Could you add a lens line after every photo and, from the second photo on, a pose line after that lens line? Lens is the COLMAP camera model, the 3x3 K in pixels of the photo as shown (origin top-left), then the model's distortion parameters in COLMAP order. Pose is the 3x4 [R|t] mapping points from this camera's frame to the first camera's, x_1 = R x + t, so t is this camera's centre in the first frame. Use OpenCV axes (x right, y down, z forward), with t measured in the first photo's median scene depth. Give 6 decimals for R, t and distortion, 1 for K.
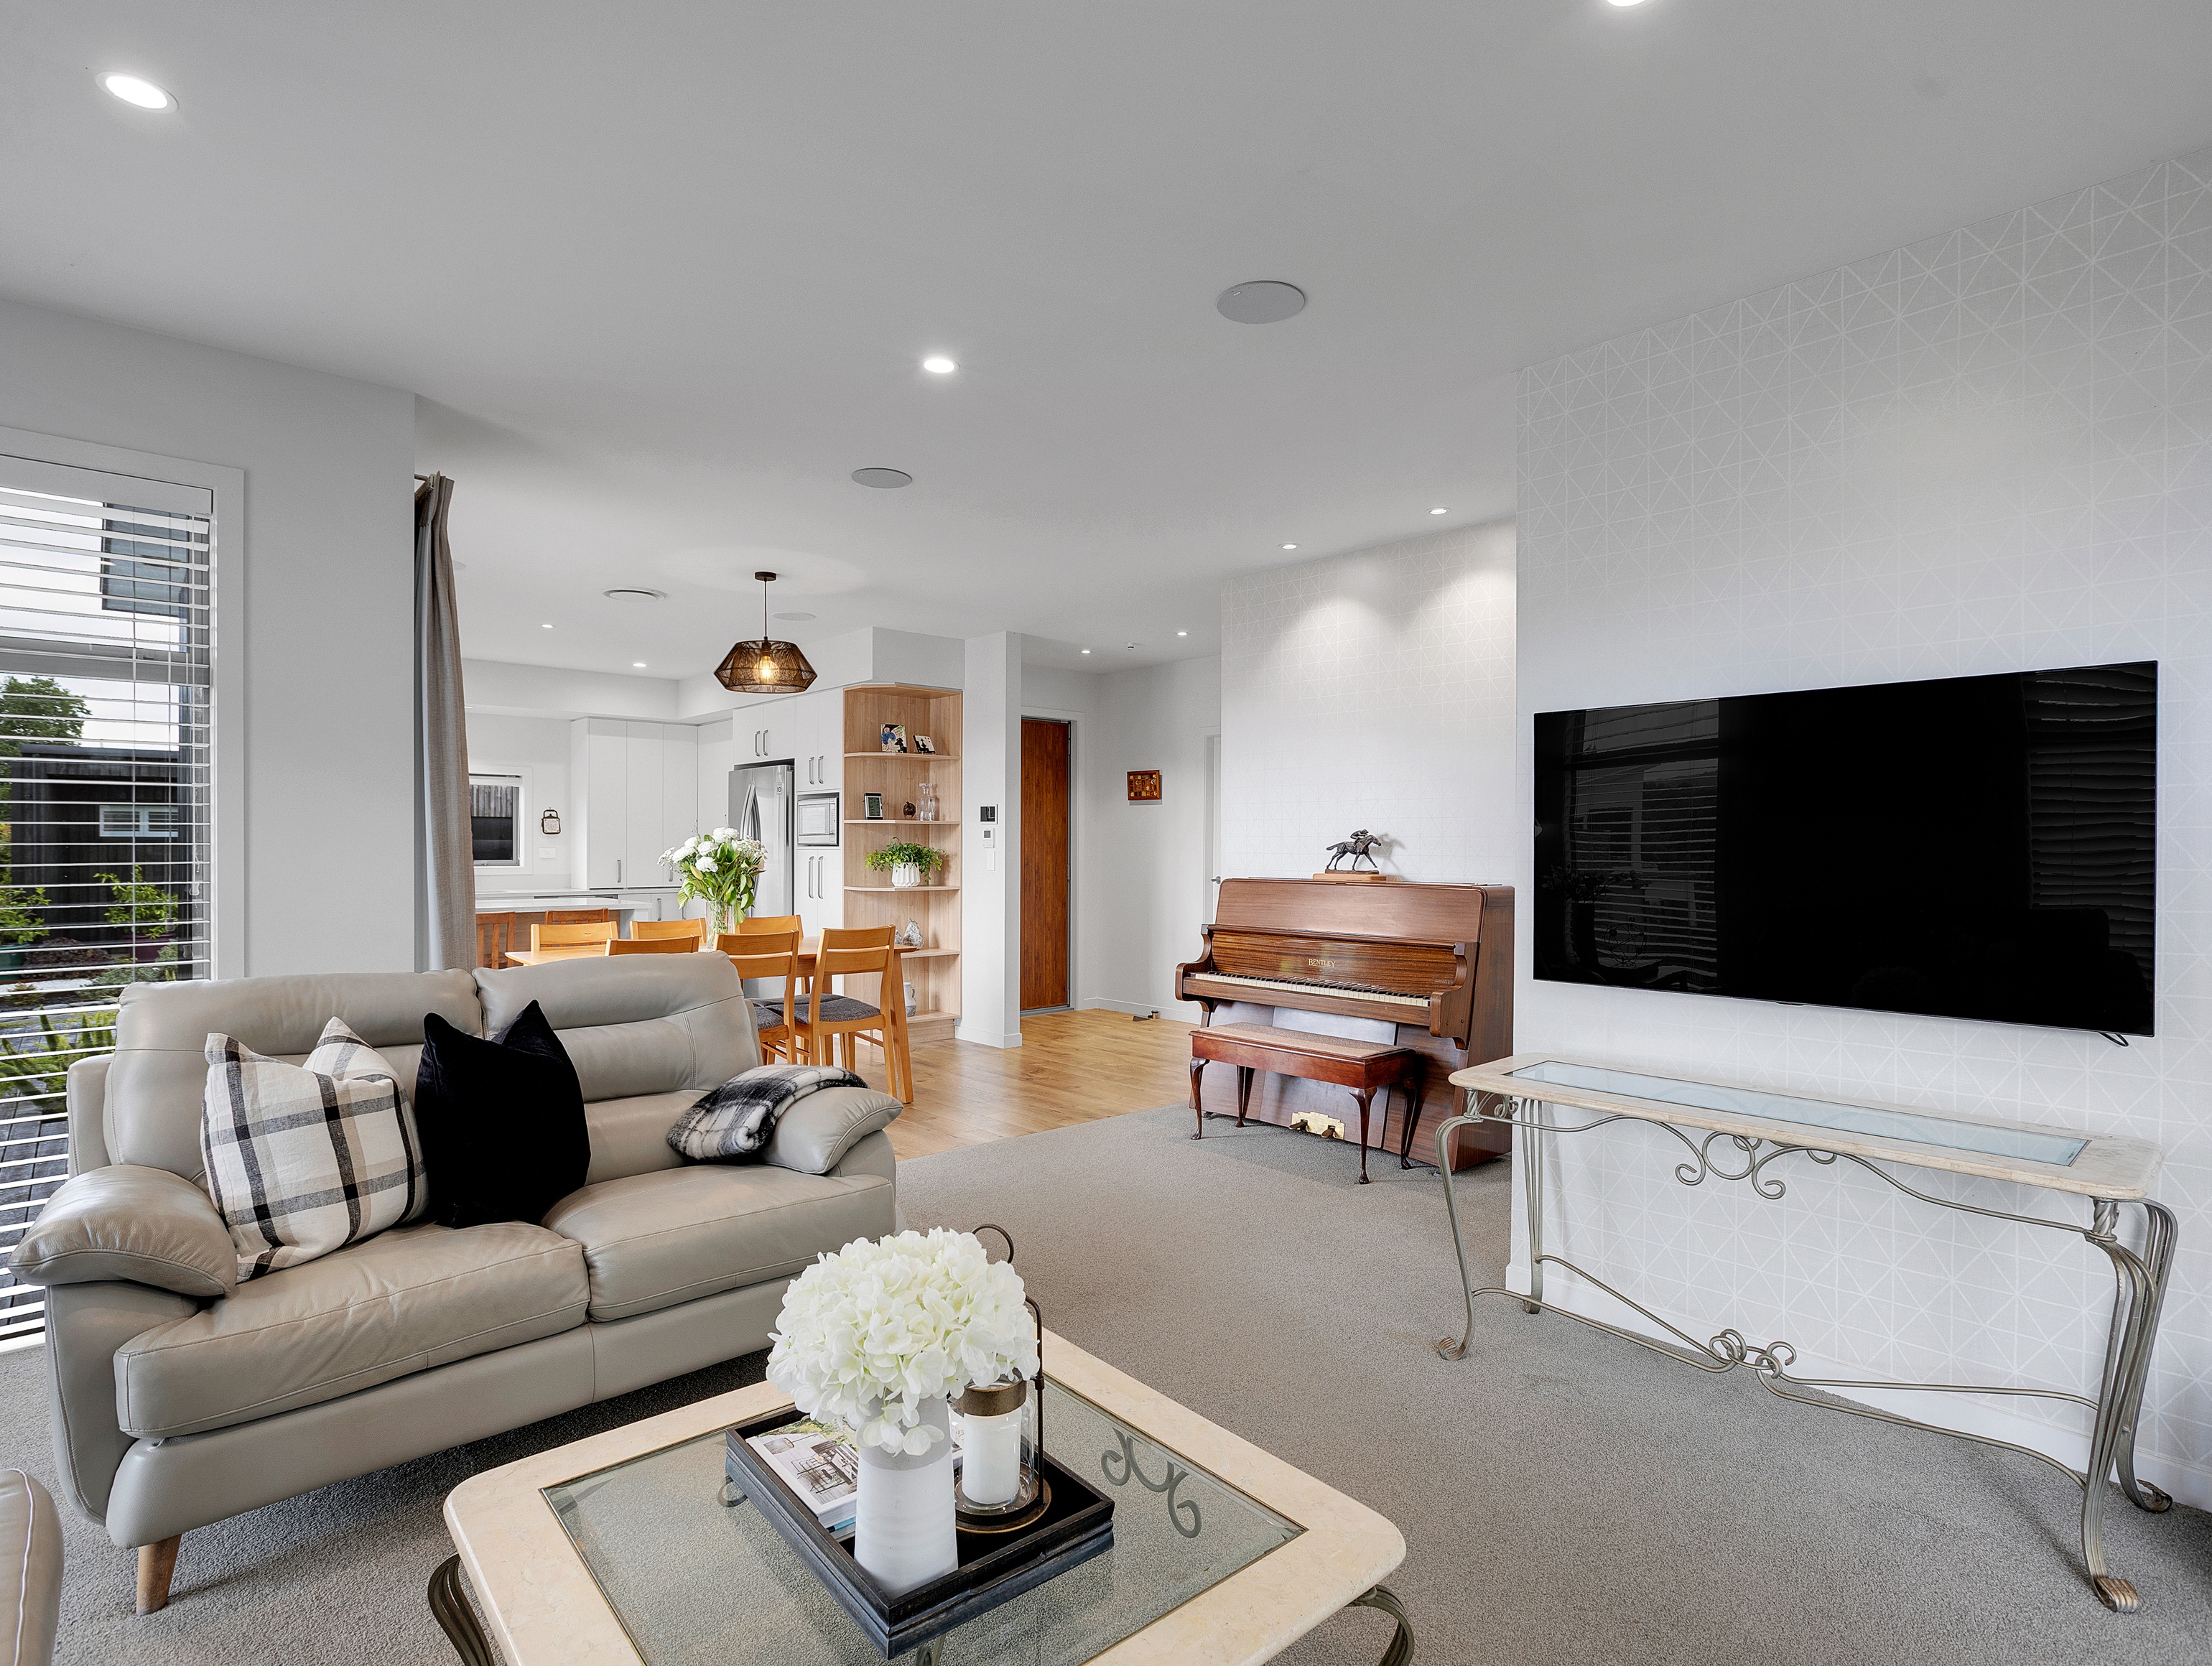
lens RADIAL K [[1135.8, 0, 1109.0], [0, 1135.8, 841.5], [0, 0, 1]] dist [-0.001833, 0.000801]
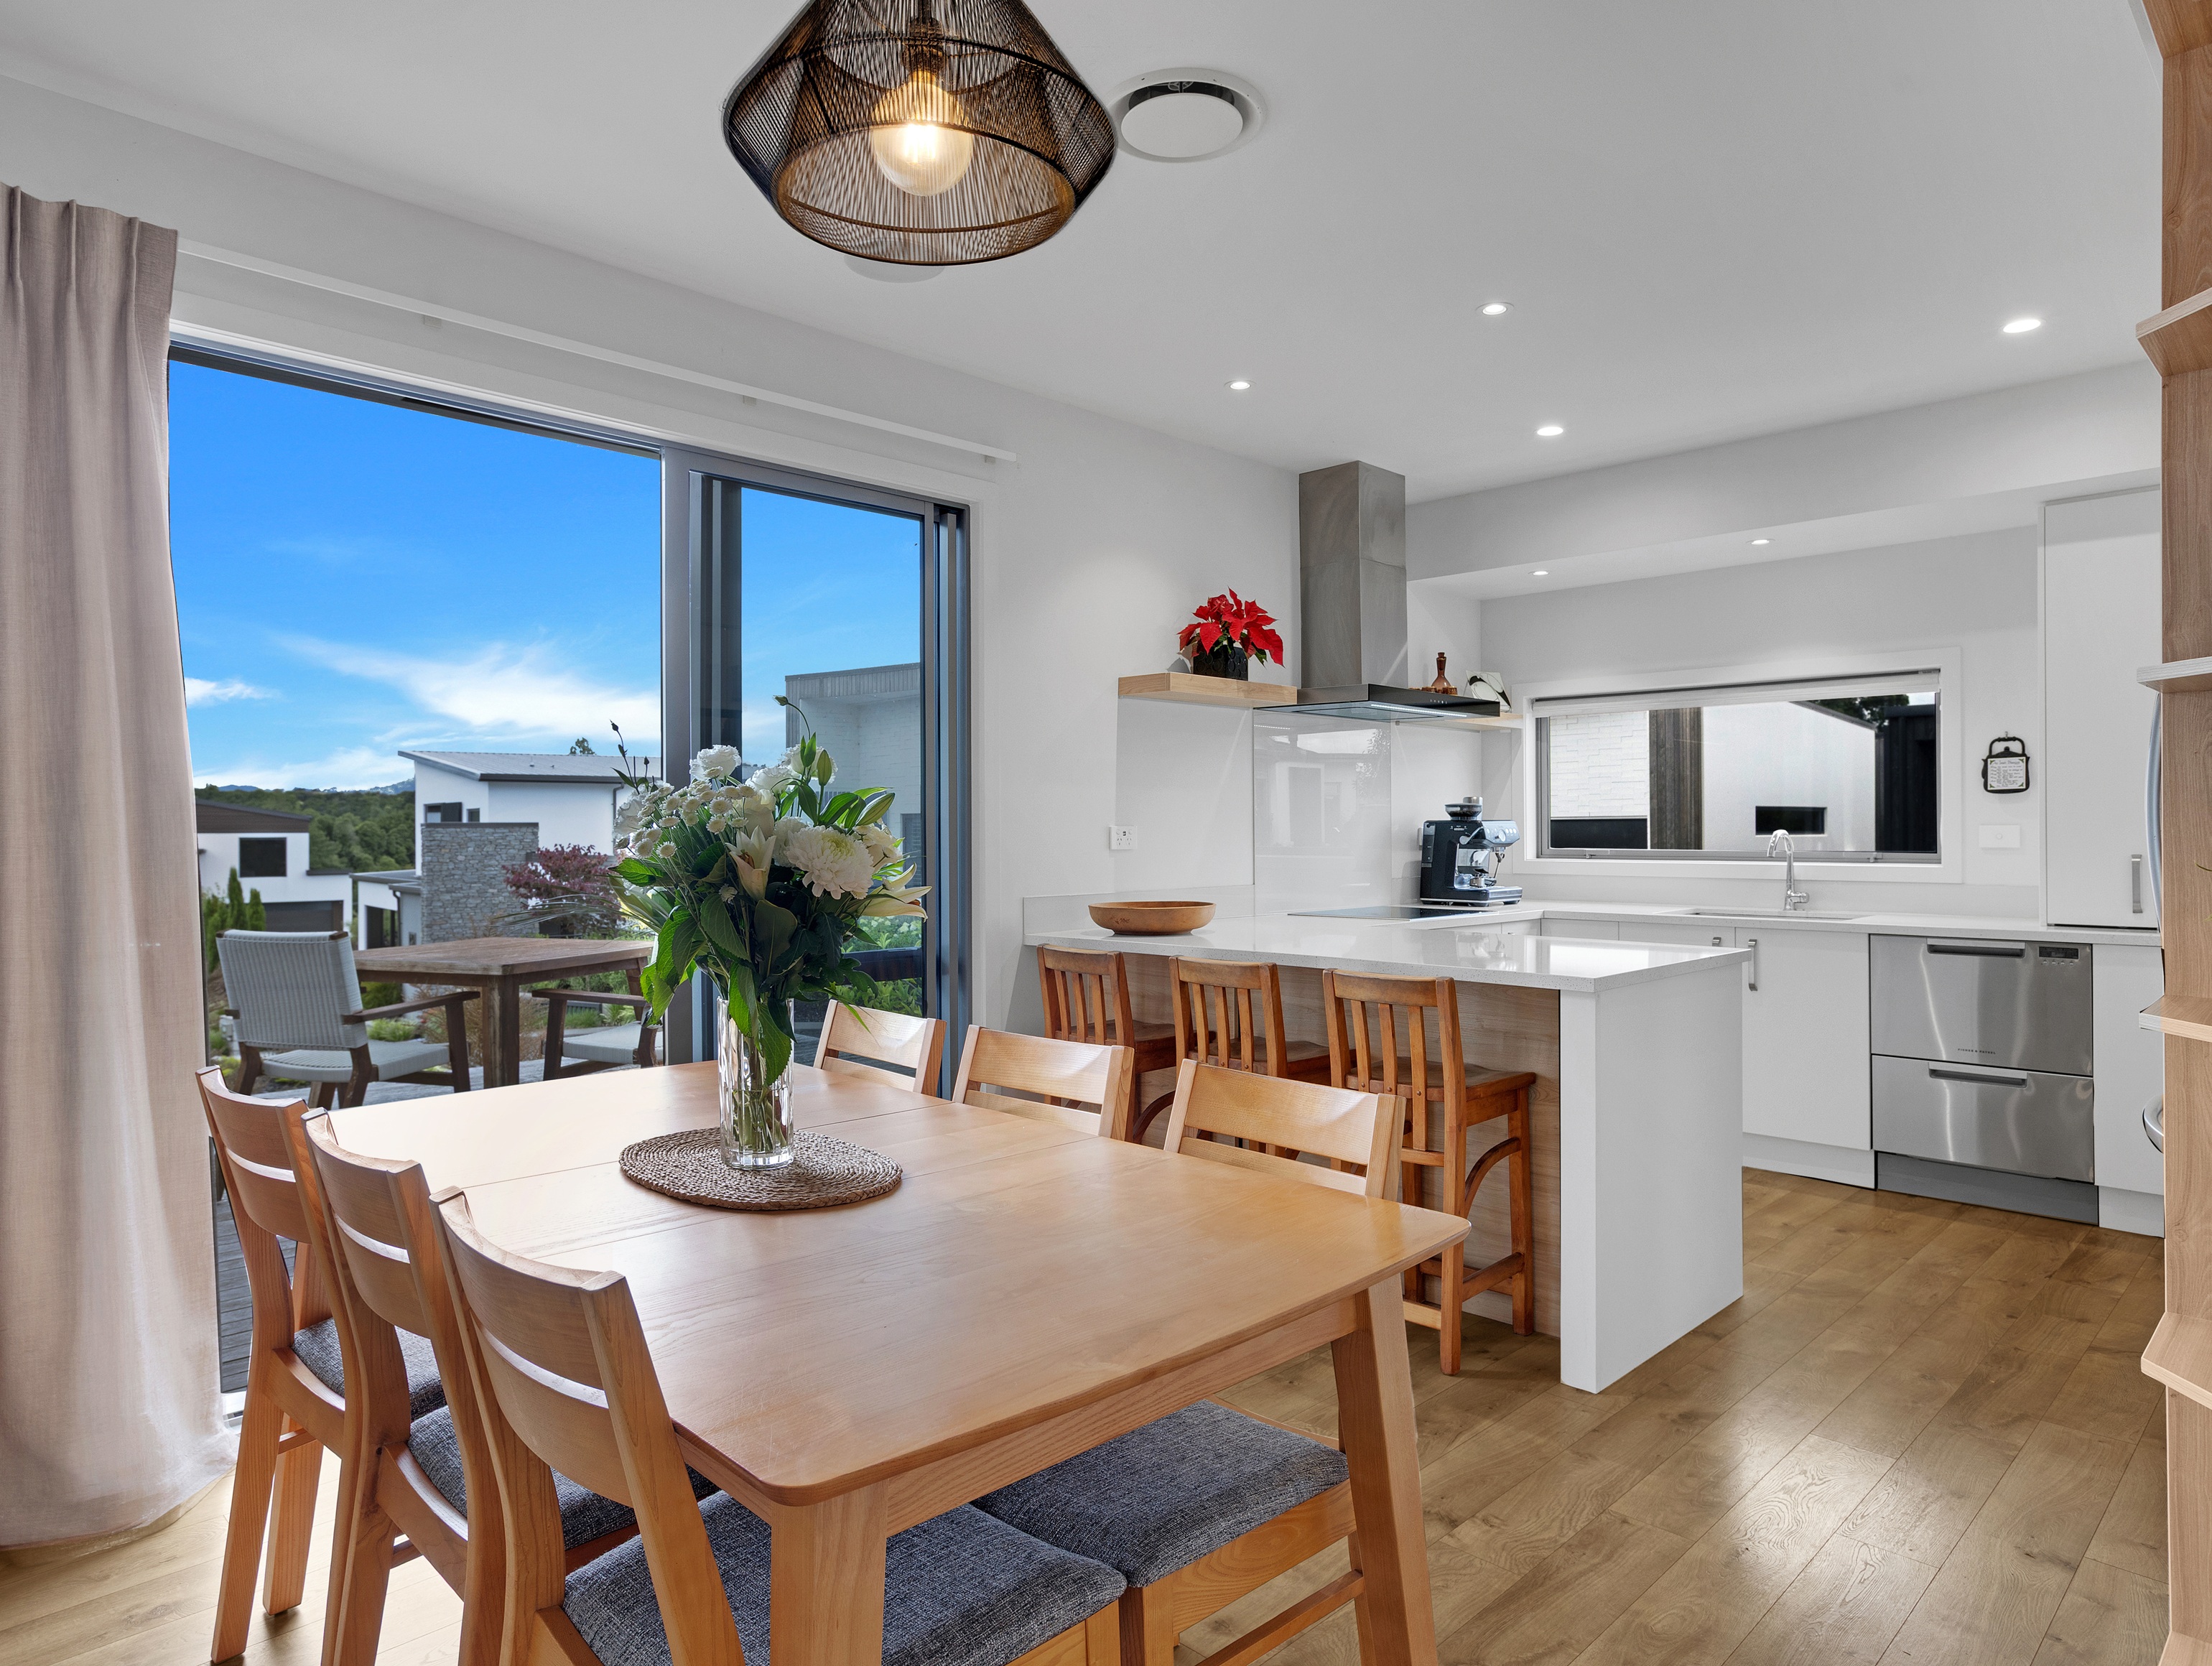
lens RADIAL K [[1351.1, 0, 1106.0], [0, 1351.1, 833.0], [0, 0, 1]] dist [-0.015705, 0.001581]
pose [[0.055293, -0.003780, -0.998463, 0.008077], [0.005378, 0.999979, -0.003488, 0.011081], [0.998456, -0.005177, 0.055312, 0.785485]]
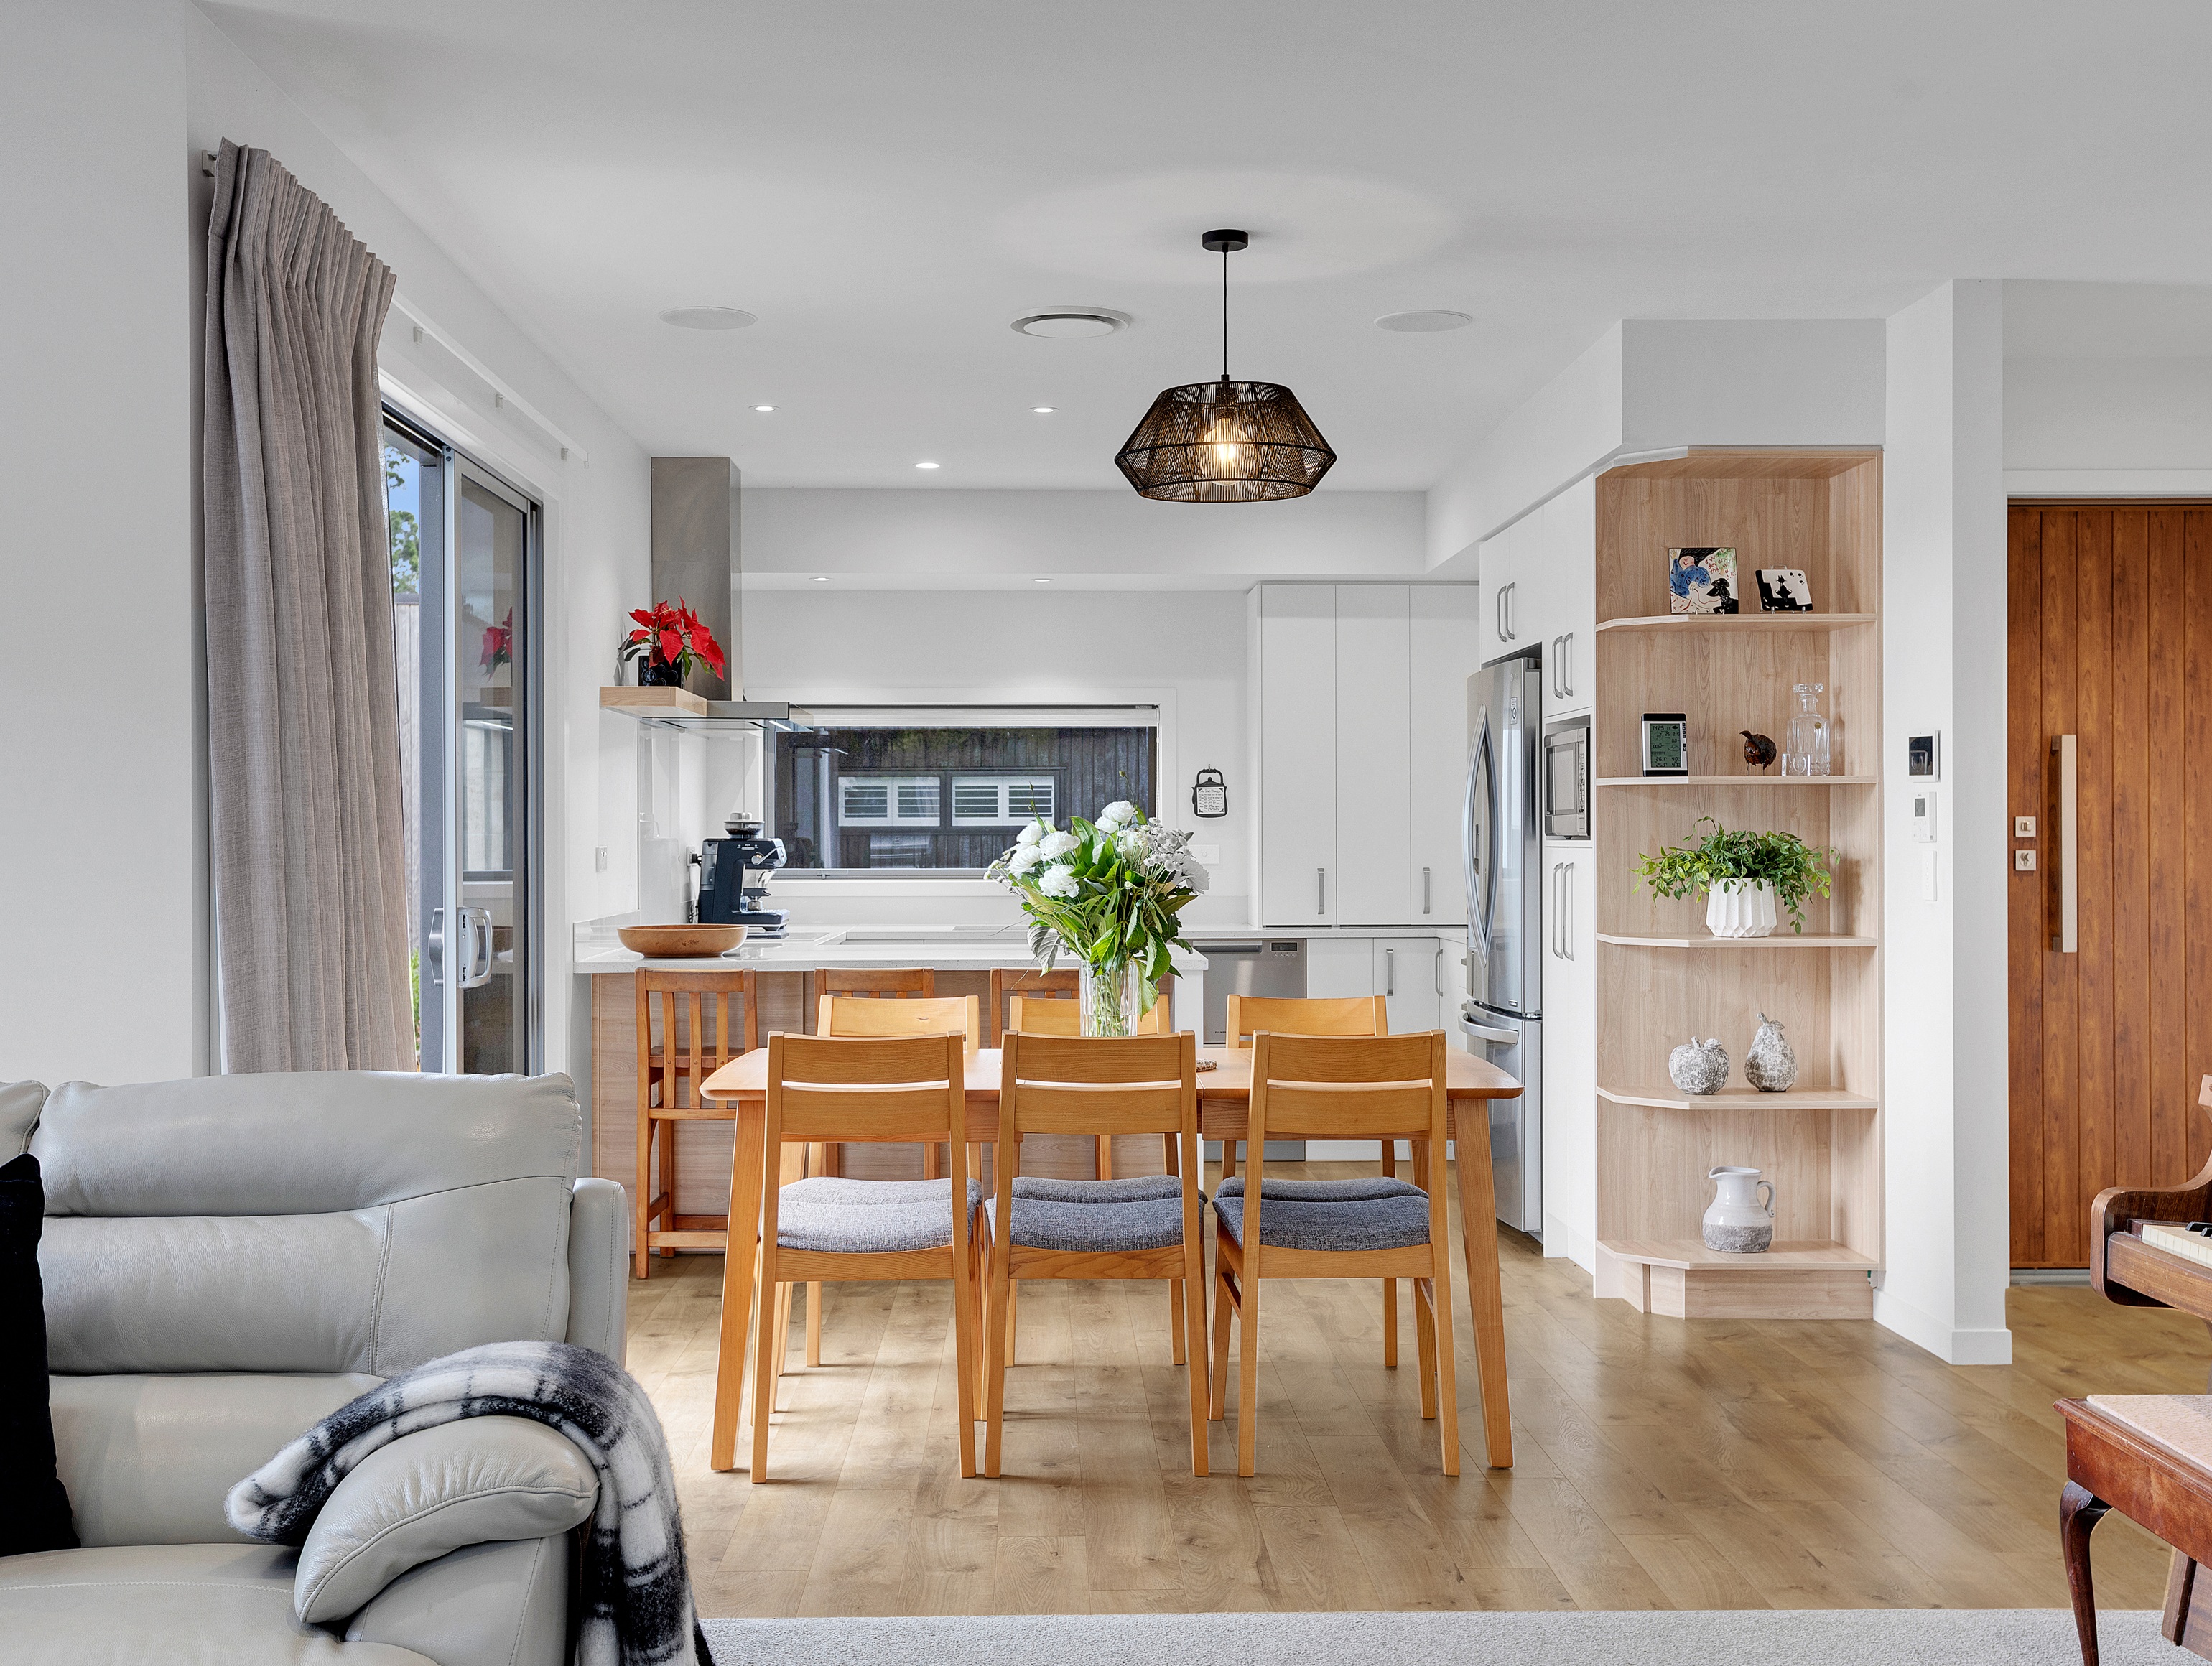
lens RADIAL K [[2372.2, 0, 1106.0], [0, 2372.2, 833.0], [0, 0, 1]] dist [0.069553, 0.008055]
pose [[0.768501, -0.004993, -0.639830, 0.198775], [0.006295, 0.999980, -0.000242, 0.000757], [0.639818, -0.003842, 0.768517, 0.184165]]
